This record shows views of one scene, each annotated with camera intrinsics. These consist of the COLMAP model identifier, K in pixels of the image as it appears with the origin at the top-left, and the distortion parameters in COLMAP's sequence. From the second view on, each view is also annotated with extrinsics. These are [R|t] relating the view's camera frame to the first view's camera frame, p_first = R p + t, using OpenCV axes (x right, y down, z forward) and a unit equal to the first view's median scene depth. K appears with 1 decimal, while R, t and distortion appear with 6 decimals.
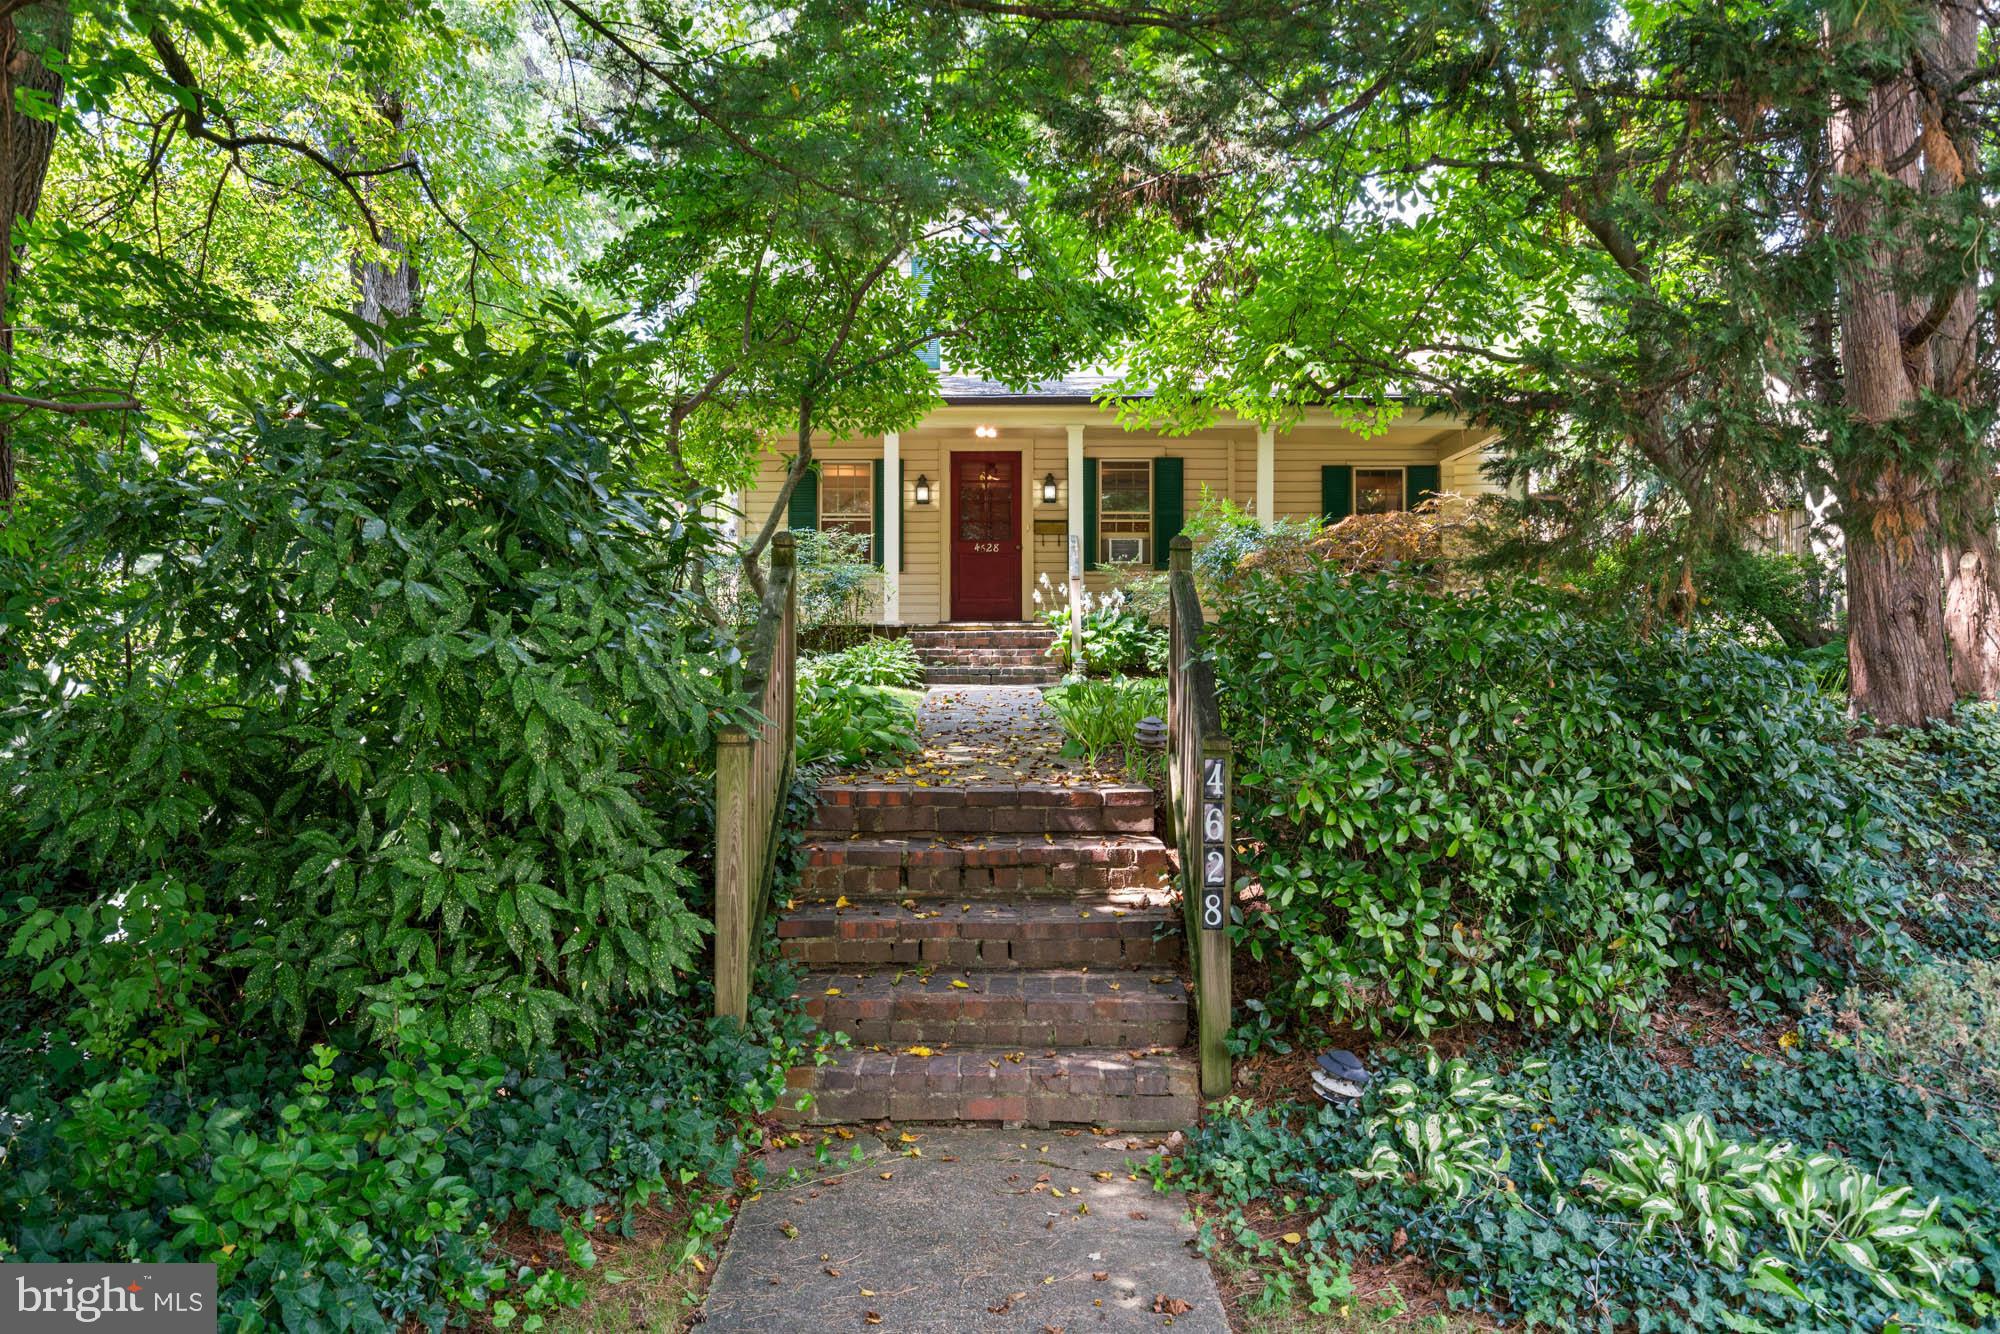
lens RADIAL K [[1645.5, 0, 1000.0], [0, 1645.5, 667.0], [0, 0, 1]] dist [-0.011715, -0.005877]
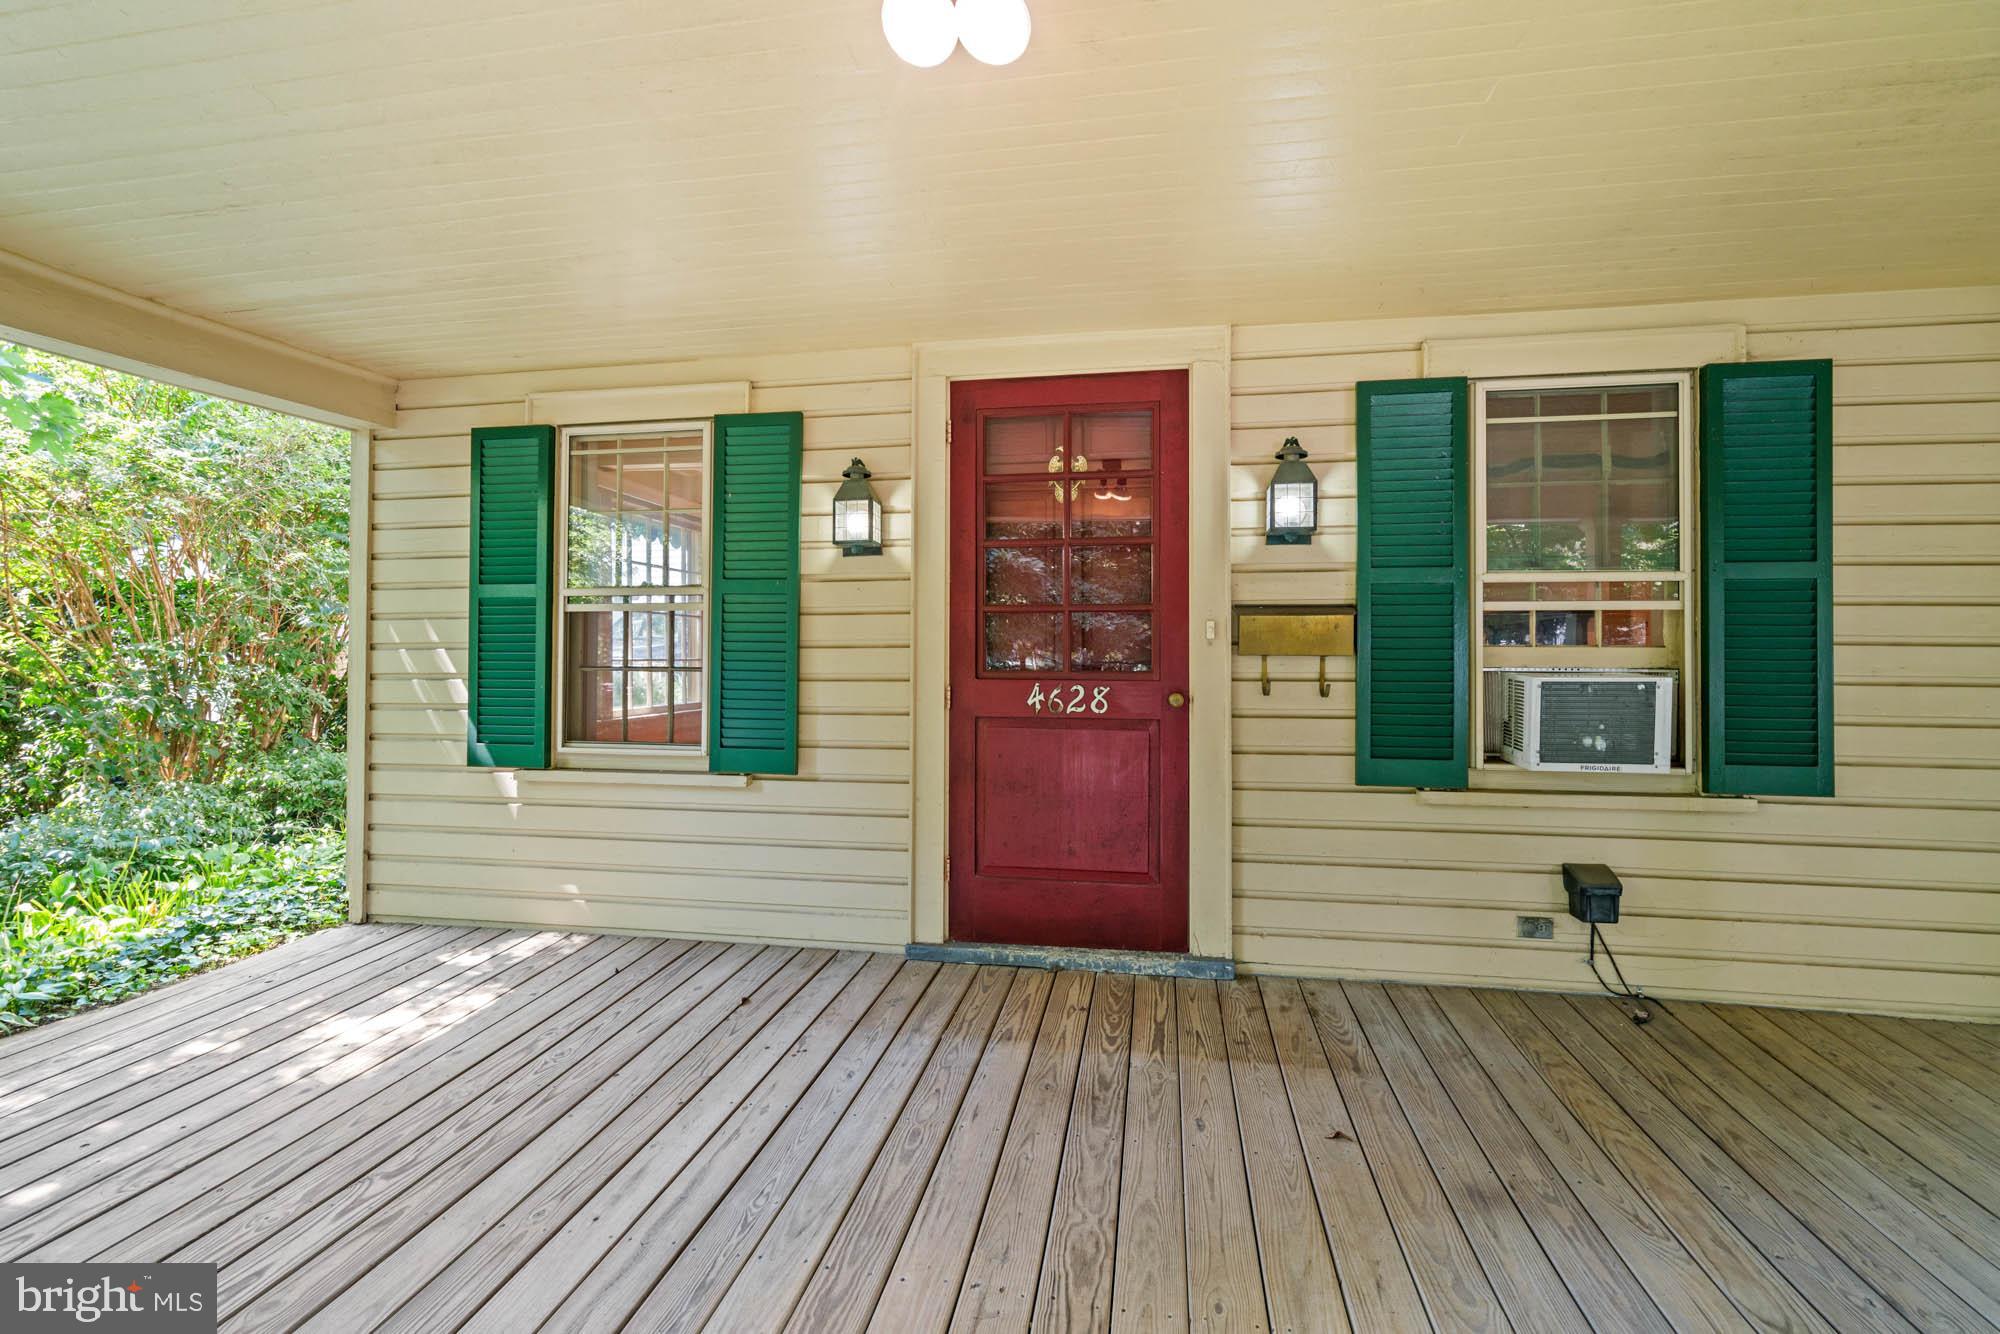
lens RADIAL K [[894.5, 0, 994.9], [0, 894.5, 666.1], [0, 0, 1]] dist [-0.003704, 0.000377]
pose [[0.985848, 0.006046, -0.167531, 0.005912], [-0.008208, 0.999892, -0.012219, -0.076217], [0.167439, 0.013421, 0.985791, 0.837484]]
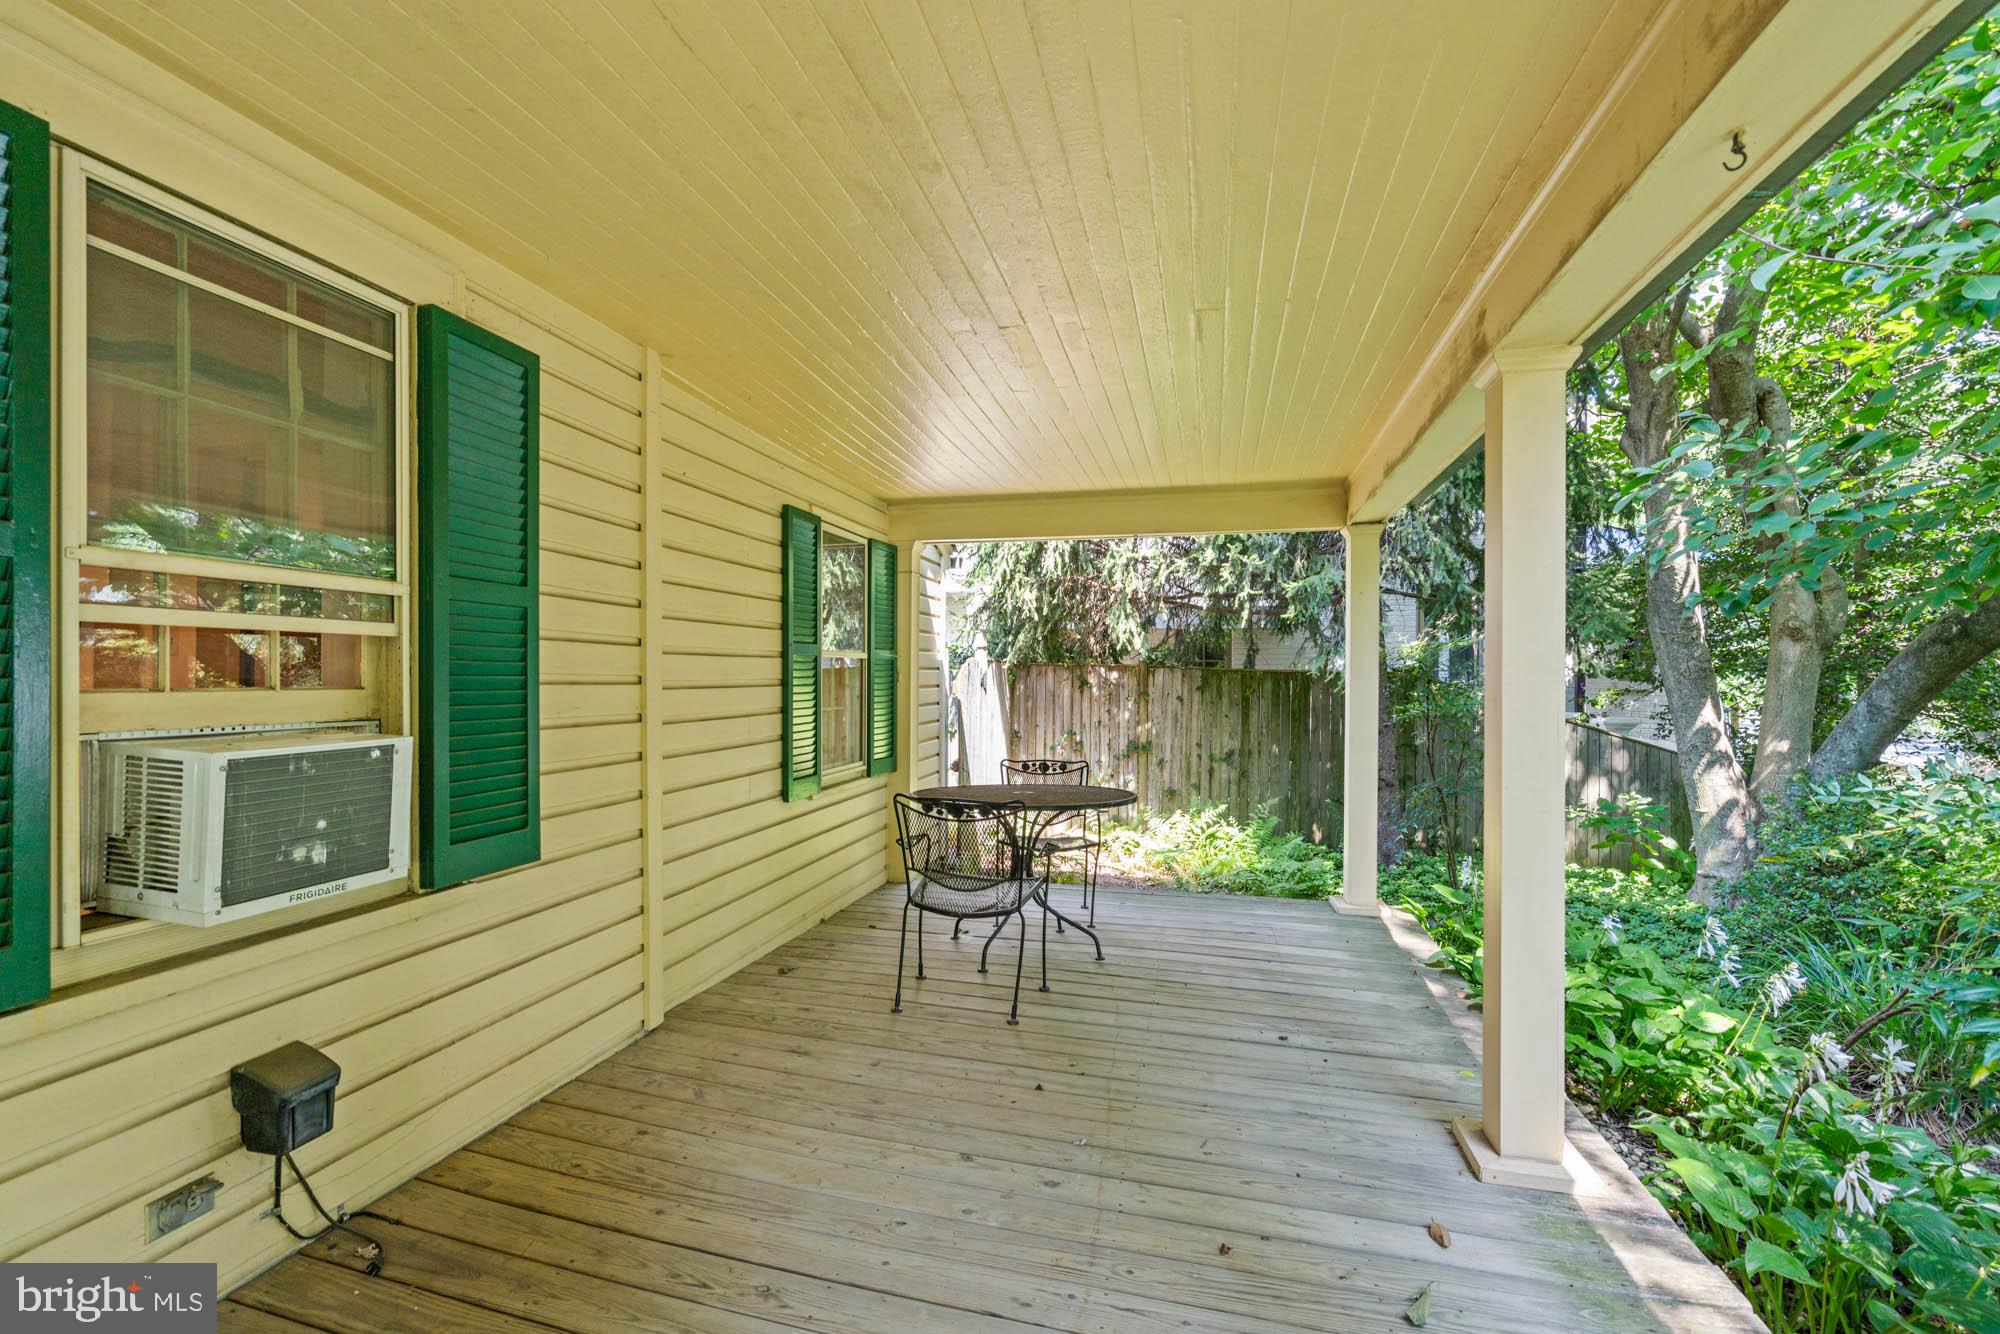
lens RADIAL K [[894.5, 0, 994.9], [0, 894.5, 666.1], [0, 0, 1]] dist [-0.003704, 0.000377]
pose [[0.224152, 0.011009, 0.974492, 0.007058], [0.007118, 0.999891, -0.012933, -0.082776], [-0.974528, 0.009836, 0.224049, 0.908386]]
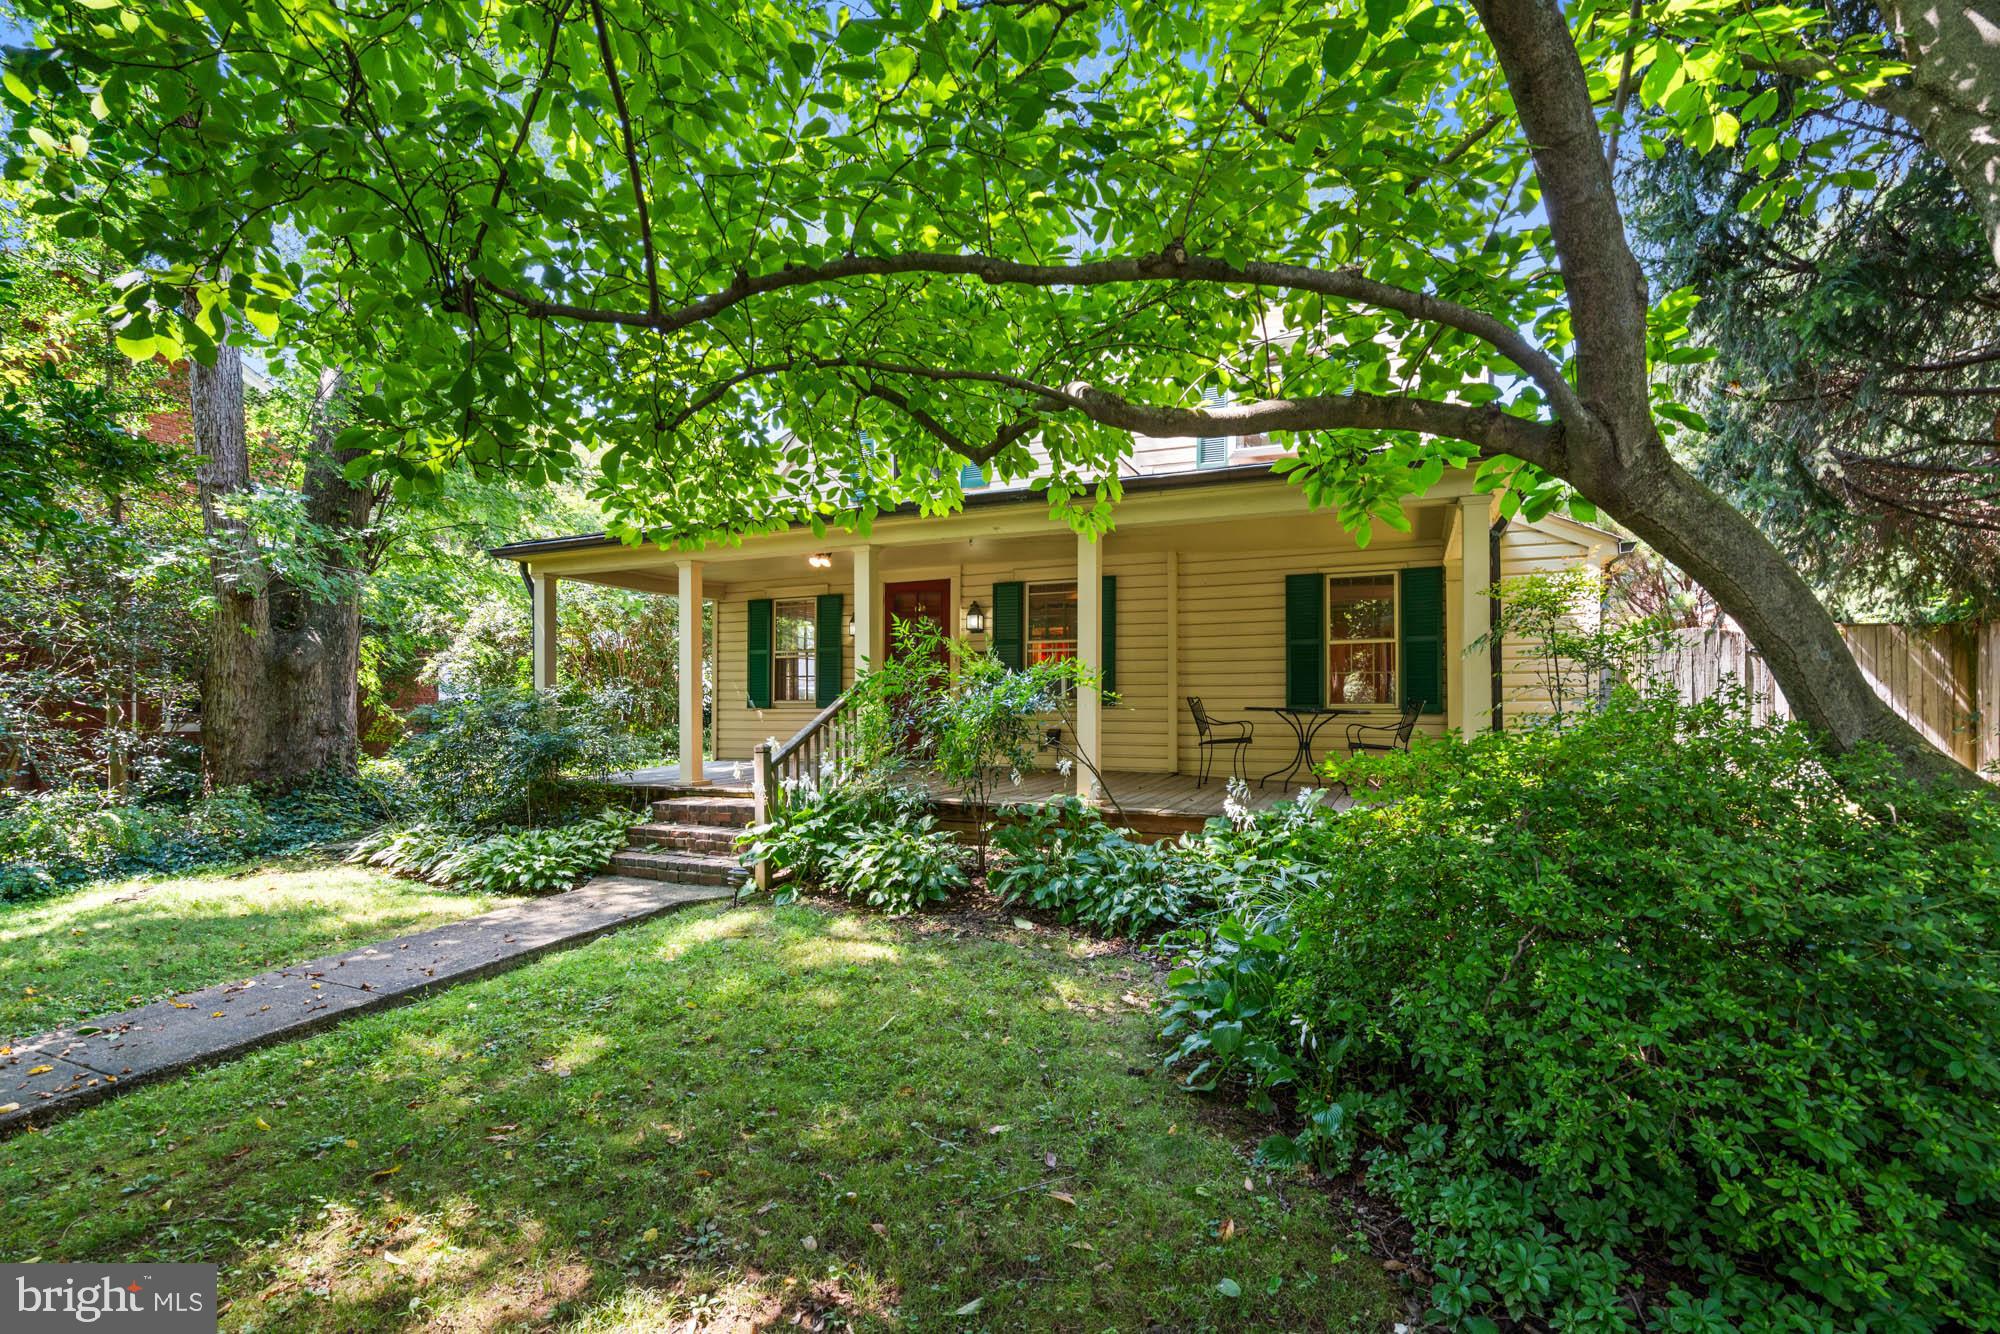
lens RADIAL K [[910.0, 0, 994.8], [0, 910.0, 673.5], [0, 0, 1]] dist [-0.003804, -0.000335]
pose [[0.912009, -0.017448, -0.409798, 0.249565], [0.003224, 0.999369, -0.035374, -0.058878], [0.410157, 0.030940, 0.911490, 0.536643]]
